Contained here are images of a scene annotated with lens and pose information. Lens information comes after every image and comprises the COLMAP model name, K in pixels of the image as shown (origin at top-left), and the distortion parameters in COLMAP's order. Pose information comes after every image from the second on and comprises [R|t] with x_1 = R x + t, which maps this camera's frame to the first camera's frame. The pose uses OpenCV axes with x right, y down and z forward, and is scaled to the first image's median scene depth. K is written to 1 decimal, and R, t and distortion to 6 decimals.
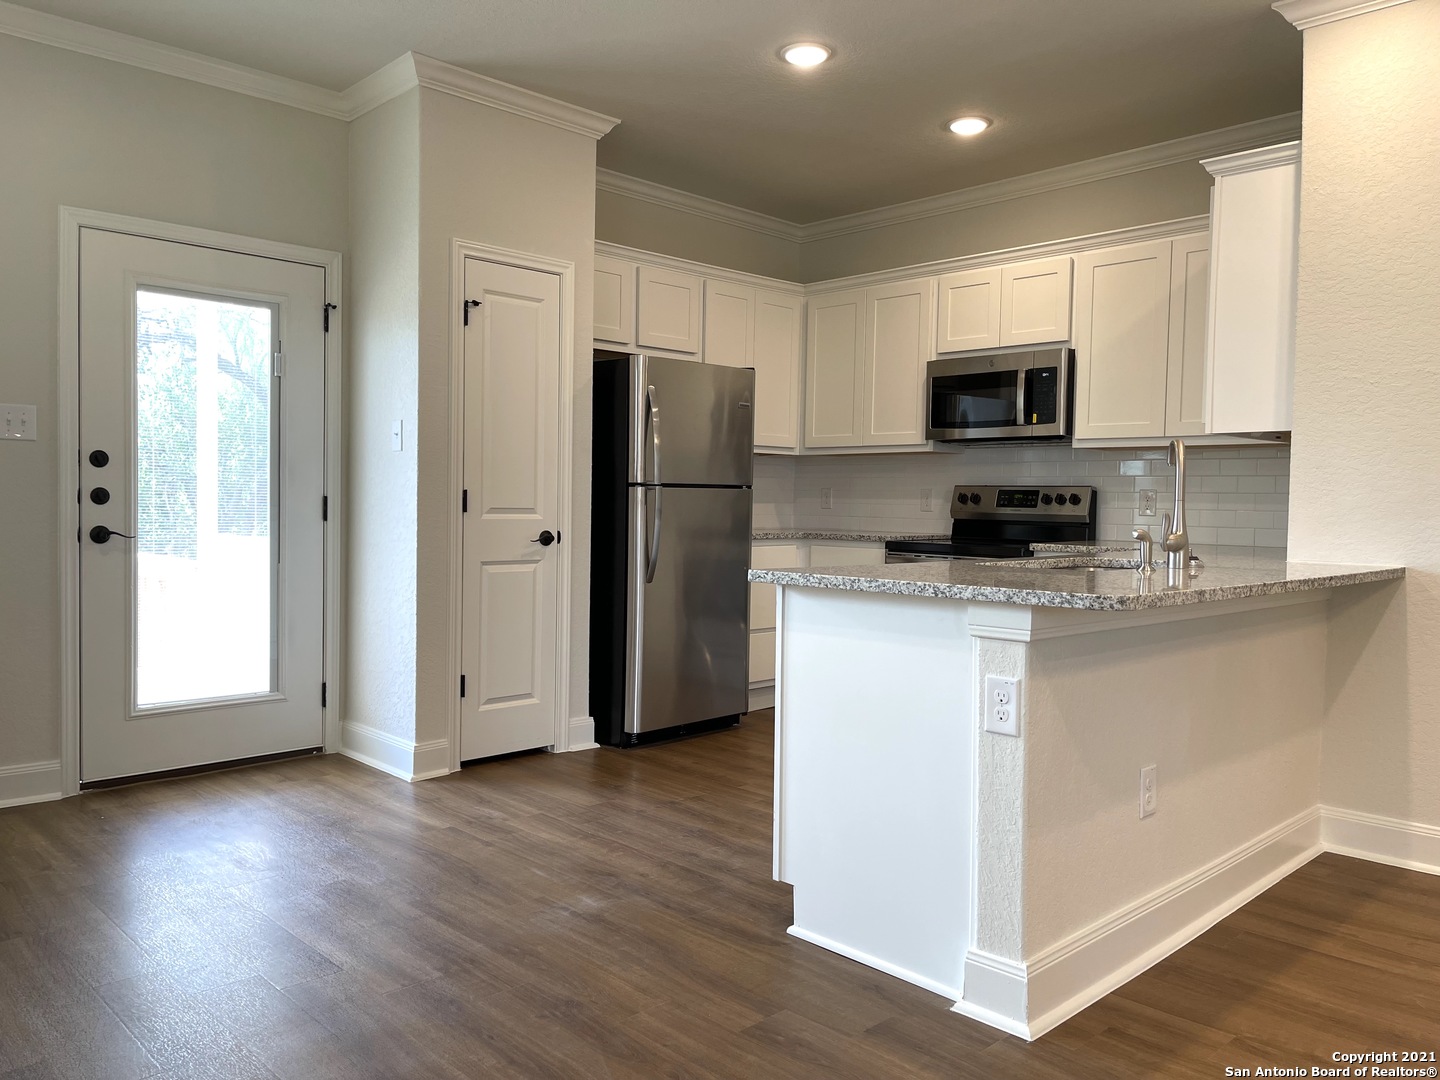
lens RADIAL K [[1093.9, 0, 719.7], [0, 1093.9, 539.1], [0, 0, 1]] dist [0.051694, -0.054750]
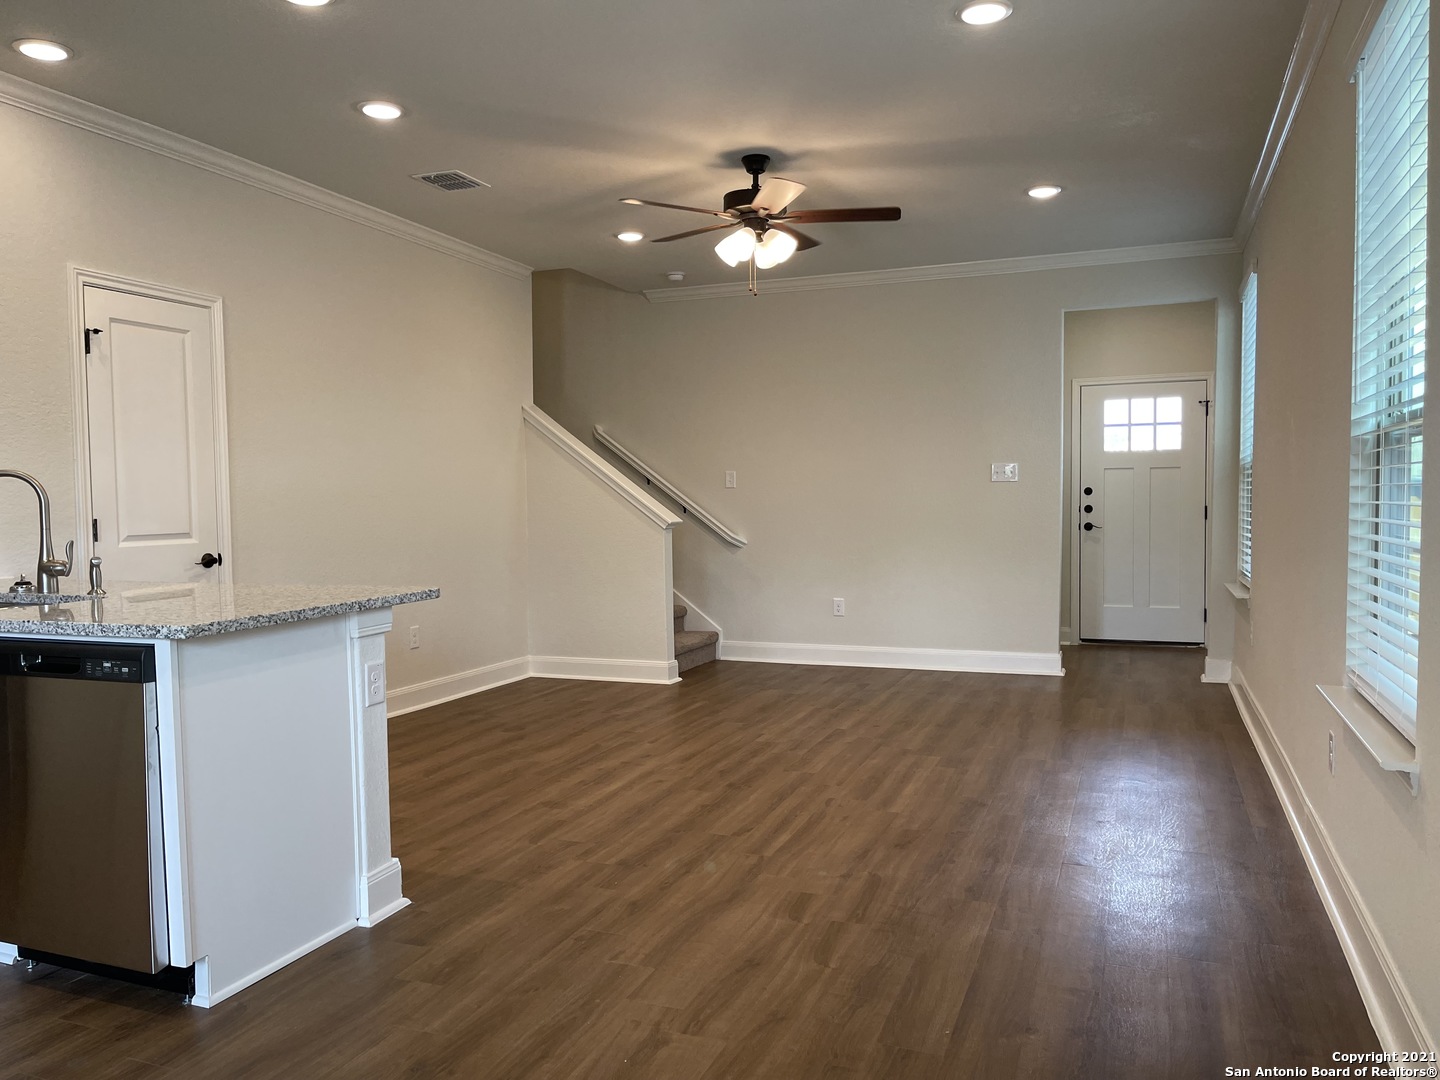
lens RADIAL K [[1093.9, 0, 732.0], [0, 1093.9, 546.5], [0, 0, 1]] dist [0.051694, -0.054750]
pose [[-0.424372, -0.055038, 0.903814, -0.632667], [0.039635, 0.996065, 0.079266, -0.058416], [-0.904620, 0.069461, -0.420520, 0.643150]]
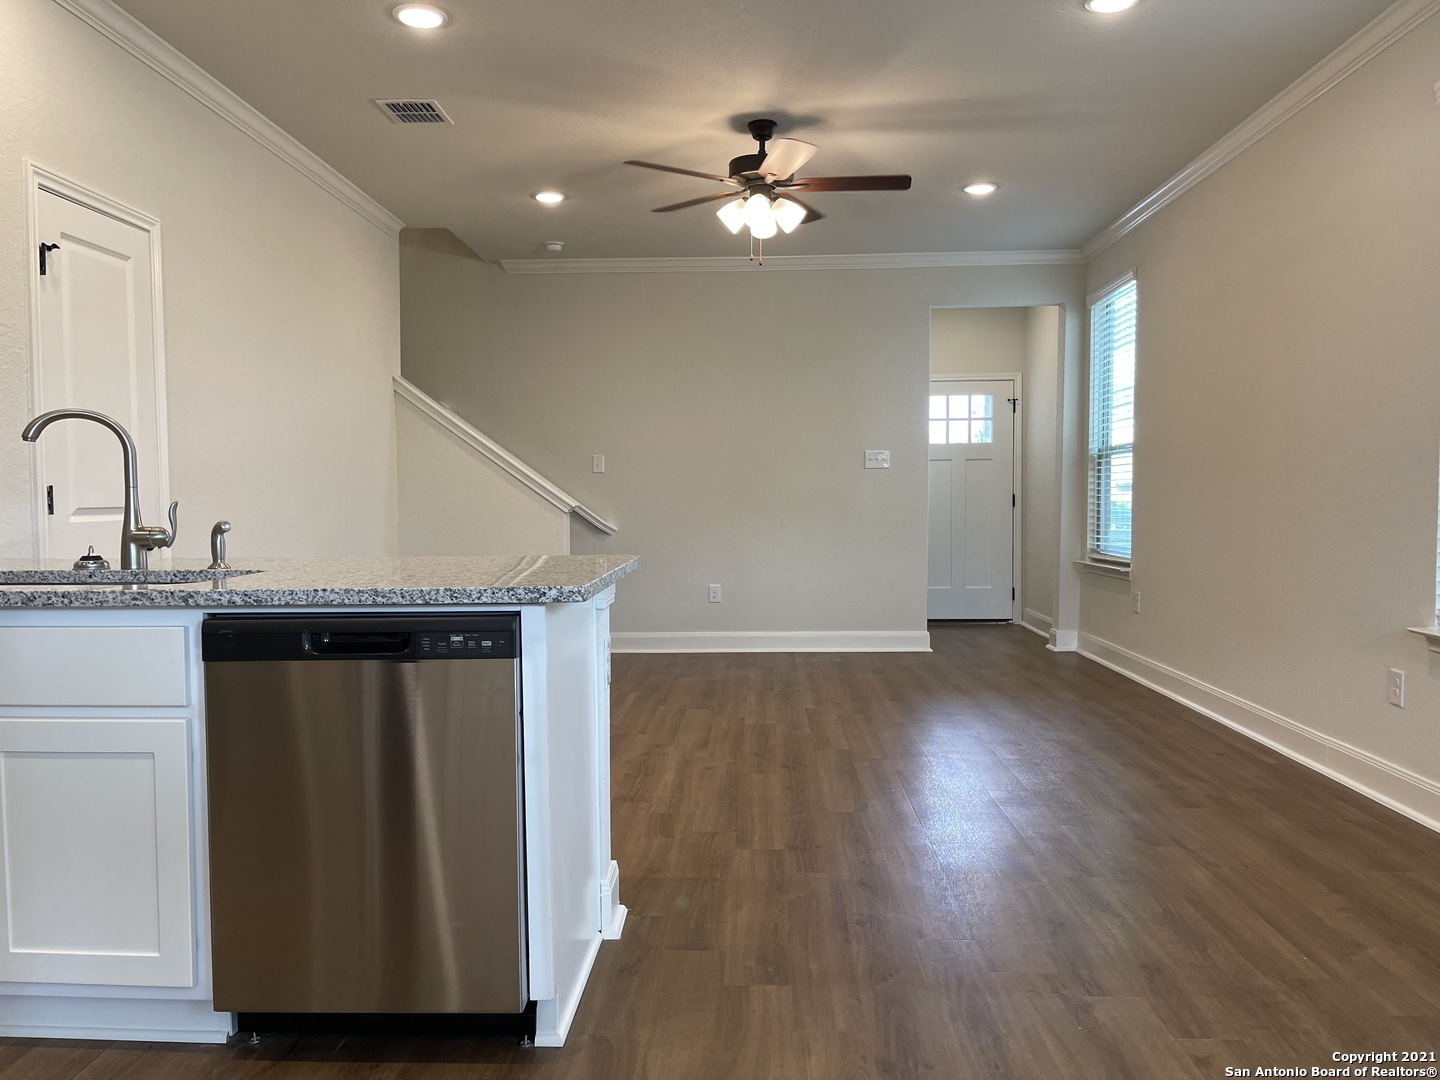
lens RADIAL K [[1093.9, 0, 721.9], [0, 1093.9, 546.7], [0, 0, 1]] dist [0.051694, -0.054750]
pose [[-0.689974, -0.046207, 0.722358, -0.375475], [0.024199, 0.995930, 0.086821, -0.039759], [-0.723430, 0.077385, -0.686047, 0.949296]]
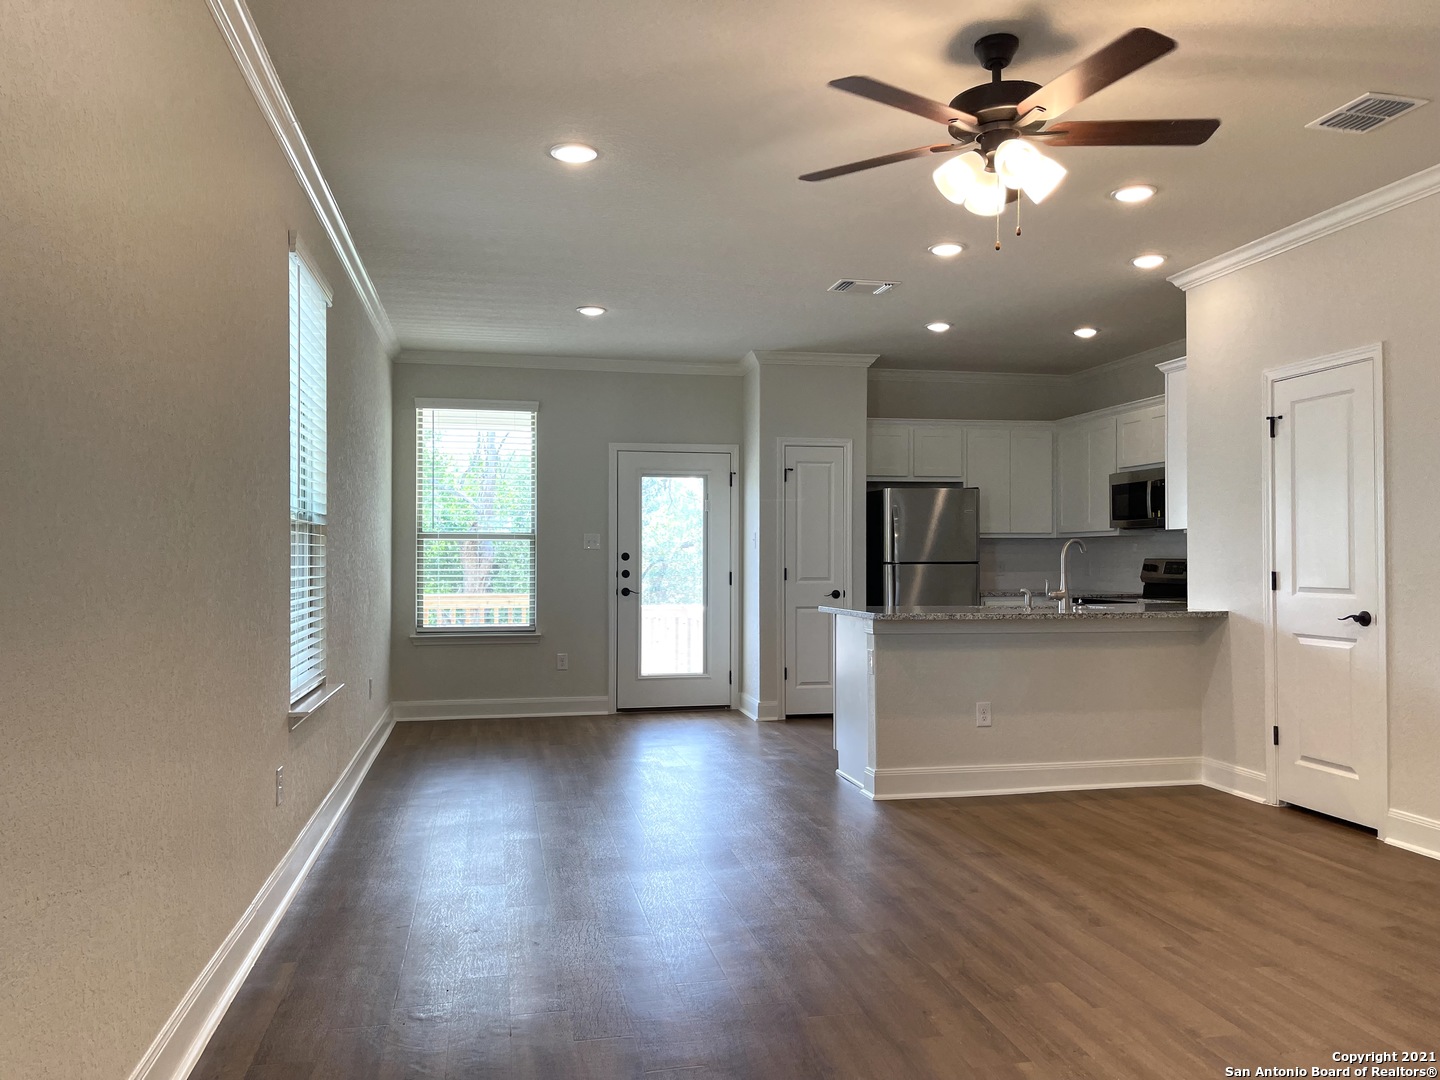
lens RADIAL K [[1093.9, 0, 724.2], [0, 1093.9, 537.0], [0, 0, 1]] dist [0.051694, -0.054750]
pose [[0.844489, -0.026805, -0.534901, 0.697139], [-0.006096, 0.998201, -0.059645, 0.014360], [0.535537, 0.053630, 0.842807, -0.650705]]
